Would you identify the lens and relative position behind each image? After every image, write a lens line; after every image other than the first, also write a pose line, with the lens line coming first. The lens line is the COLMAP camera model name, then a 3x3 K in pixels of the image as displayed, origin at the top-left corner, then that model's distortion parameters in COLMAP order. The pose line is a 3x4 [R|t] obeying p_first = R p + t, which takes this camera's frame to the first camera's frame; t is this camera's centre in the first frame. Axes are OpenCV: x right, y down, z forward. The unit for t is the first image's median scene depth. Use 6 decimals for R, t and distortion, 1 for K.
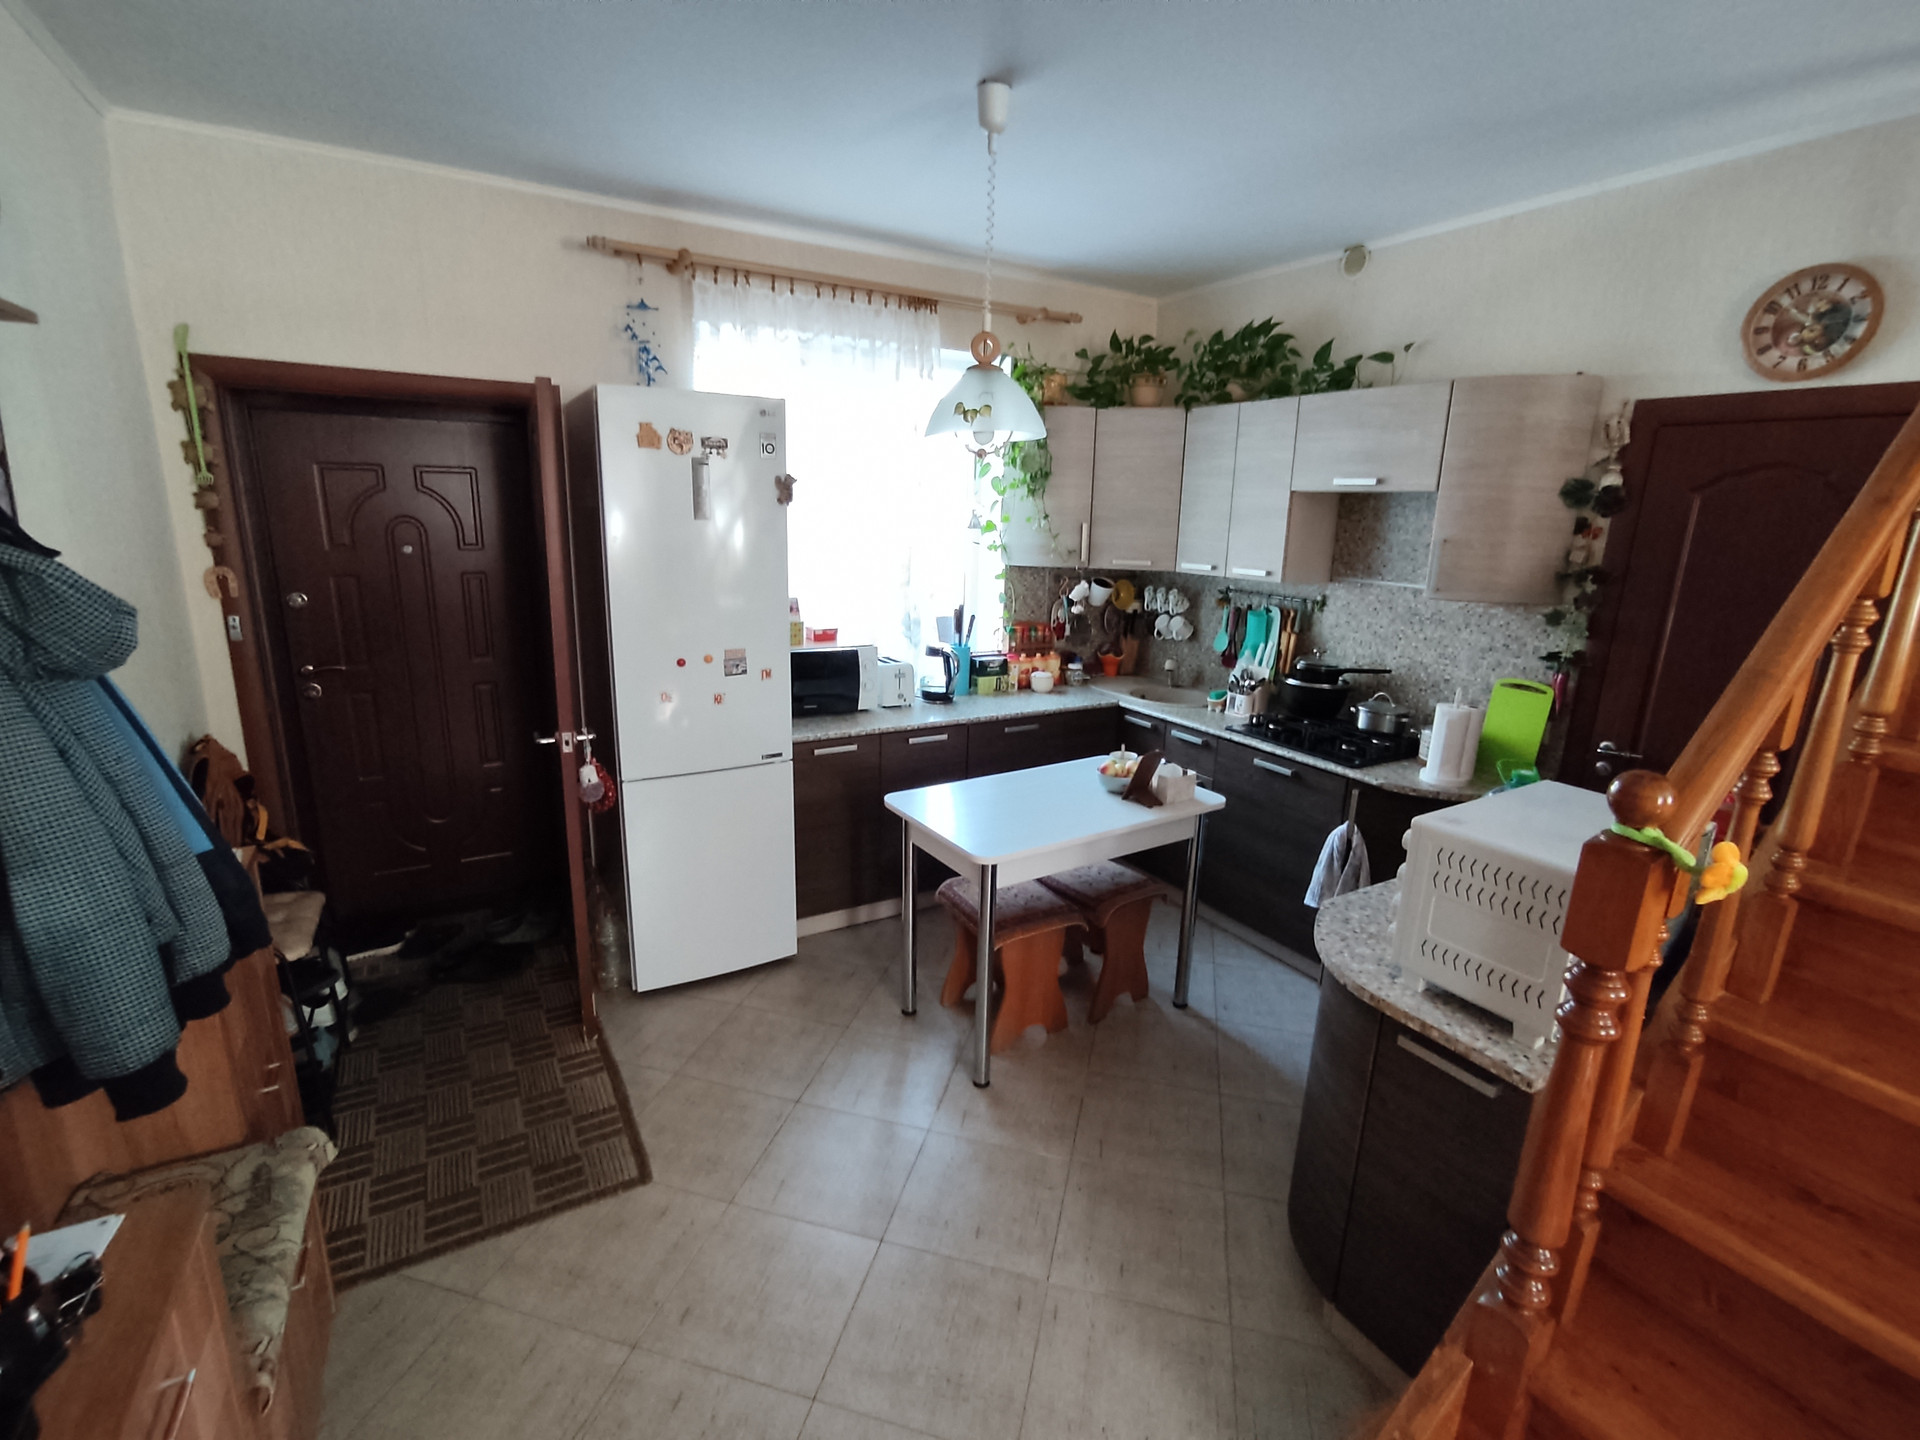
lens RADIAL K [[843.1, 0, 1014.4], [0, 843.1, 696.7], [0, 0, 1]] dist [0.001564, 0.000493]
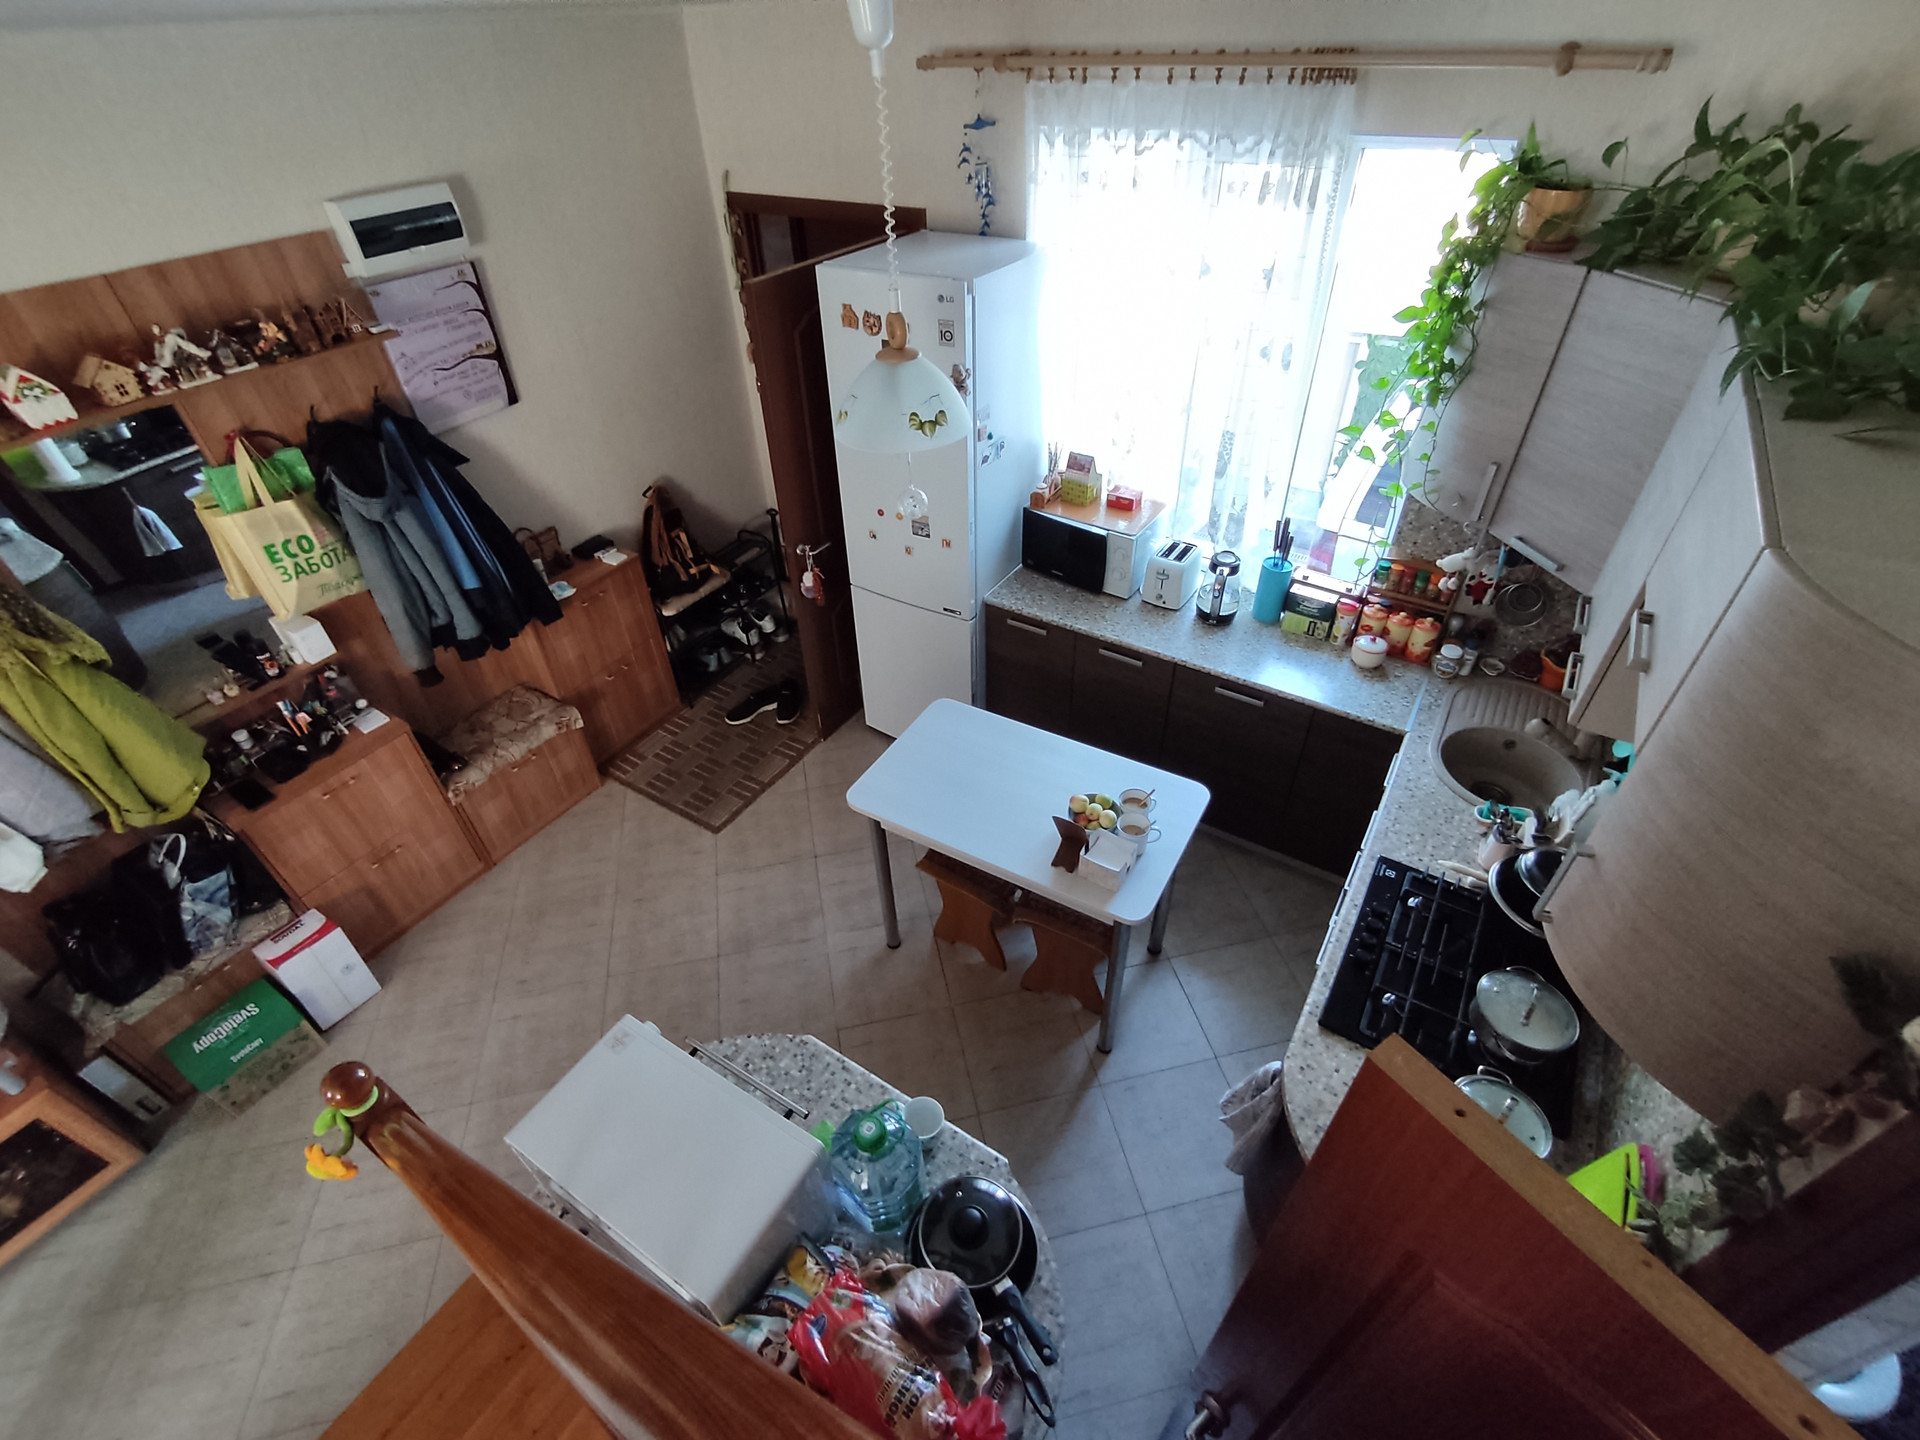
lens RADIAL K [[880.8, 0, 952.2], [0, 880.8, 729.6], [0, 0, 1]] dist [-0.040362, 0.029553]
pose [[0.437070, 0.555338, -0.707510, 0.626778], [-0.171958, 0.823706, 0.540314, -0.433355], [0.882837, -0.114493, 0.455511, 0.462151]]
